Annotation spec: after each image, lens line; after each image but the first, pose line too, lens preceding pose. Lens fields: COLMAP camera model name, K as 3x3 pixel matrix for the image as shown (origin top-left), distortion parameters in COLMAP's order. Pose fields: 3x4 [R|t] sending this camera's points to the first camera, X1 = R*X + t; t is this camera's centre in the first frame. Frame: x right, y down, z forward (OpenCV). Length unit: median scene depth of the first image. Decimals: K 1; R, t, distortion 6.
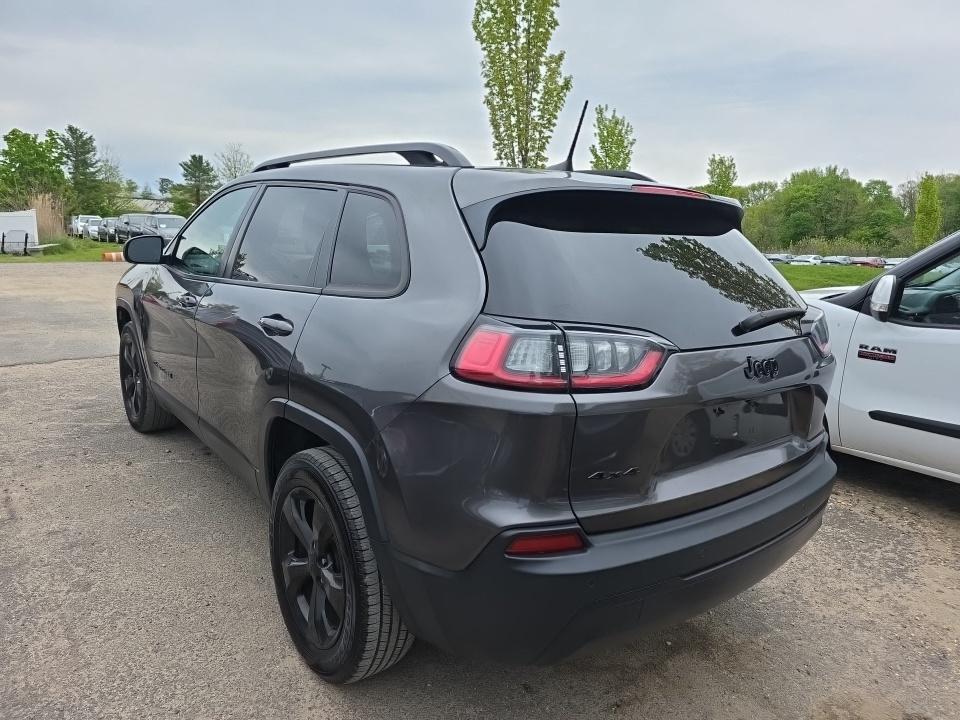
lens RADIAL K [[669.3, 0, 542.2], [0, 669.3, 360.7], [0, 0, 1]] dist [0.032538, -0.047773]
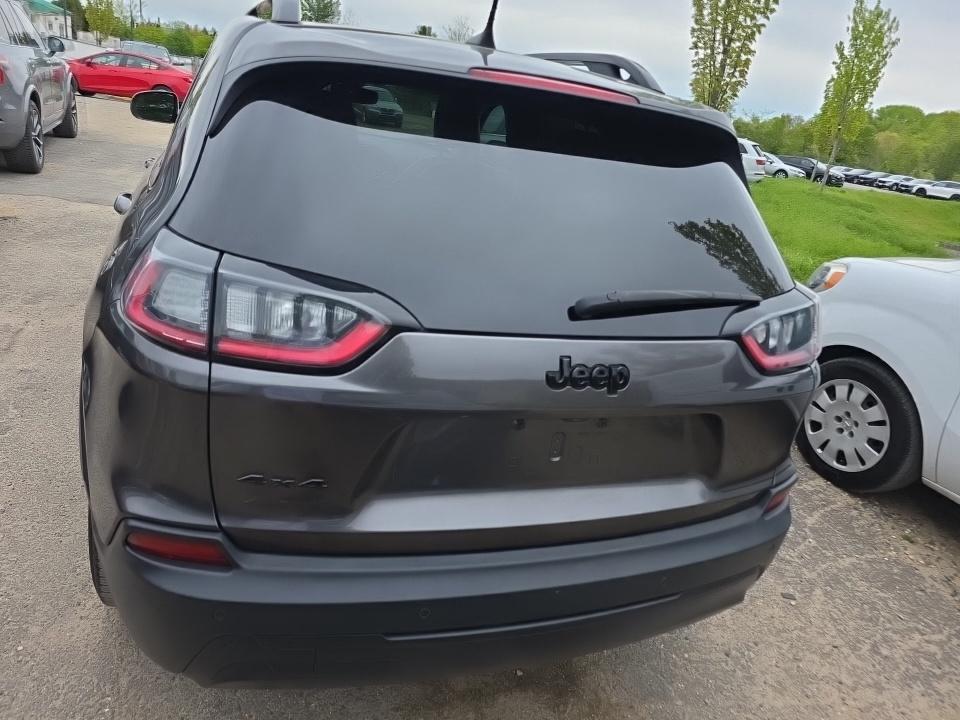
lens RADIAL K [[669.3, 0, 542.2], [0, 669.3, 360.7], [0, 0, 1]] dist [0.032538, -0.047773]
pose [[0.929460, 0.214336, -0.300274, 0.098786], [-0.169195, 0.970928, 0.169325, -0.022297], [0.327837, -0.106576, 0.938704, 0.077103]]
